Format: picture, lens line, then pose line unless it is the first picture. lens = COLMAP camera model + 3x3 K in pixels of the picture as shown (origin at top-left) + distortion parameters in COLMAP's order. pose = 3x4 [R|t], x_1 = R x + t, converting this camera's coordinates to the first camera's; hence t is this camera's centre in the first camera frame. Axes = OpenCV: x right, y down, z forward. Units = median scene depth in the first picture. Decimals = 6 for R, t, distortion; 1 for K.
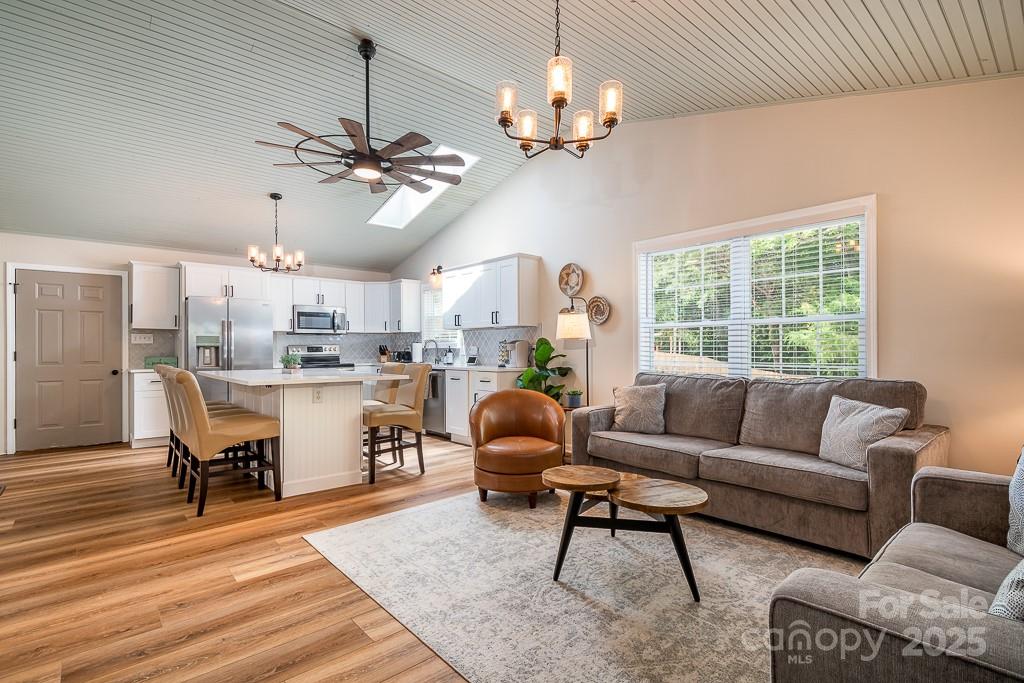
lens RADIAL K [[488.5, 0, 517.1], [0, 488.5, 346.7], [0, 0, 1]] dist [0.001453, 0.000017]
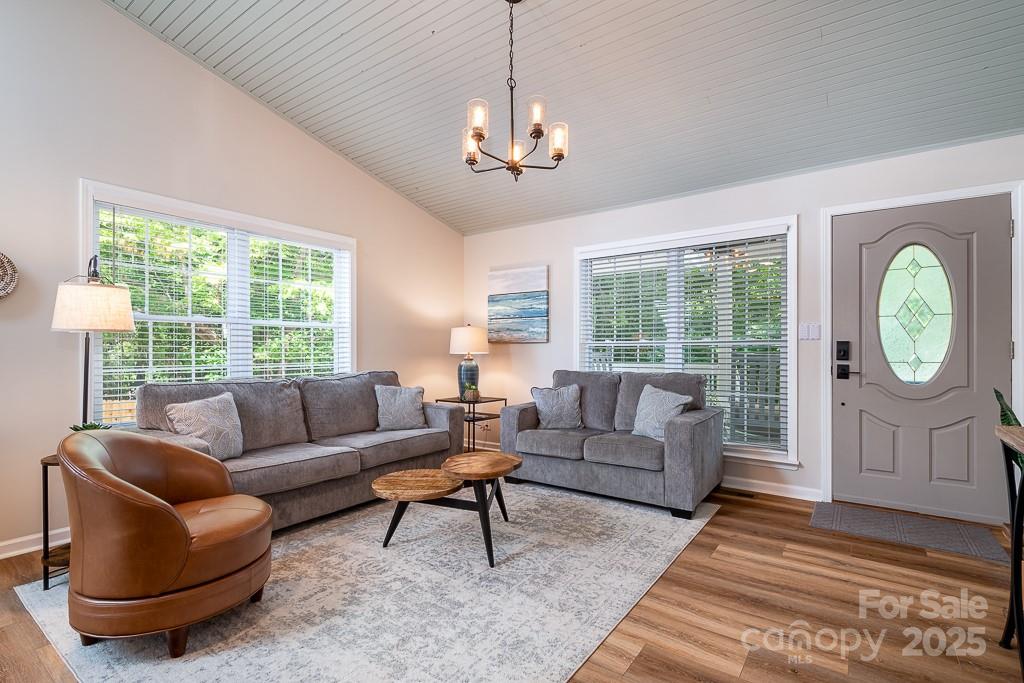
lens RADIAL K [[488.5, 0, 517.1], [0, 488.5, 346.7], [0, 0, 1]] dist [0.001453, 0.000017]
pose [[-0.229068, 0.004811, 0.973399, -0.751059], [-0.000907, 0.999986, -0.005156, 0.006913], [-0.973410, -0.002064, -0.229061, 0.929786]]
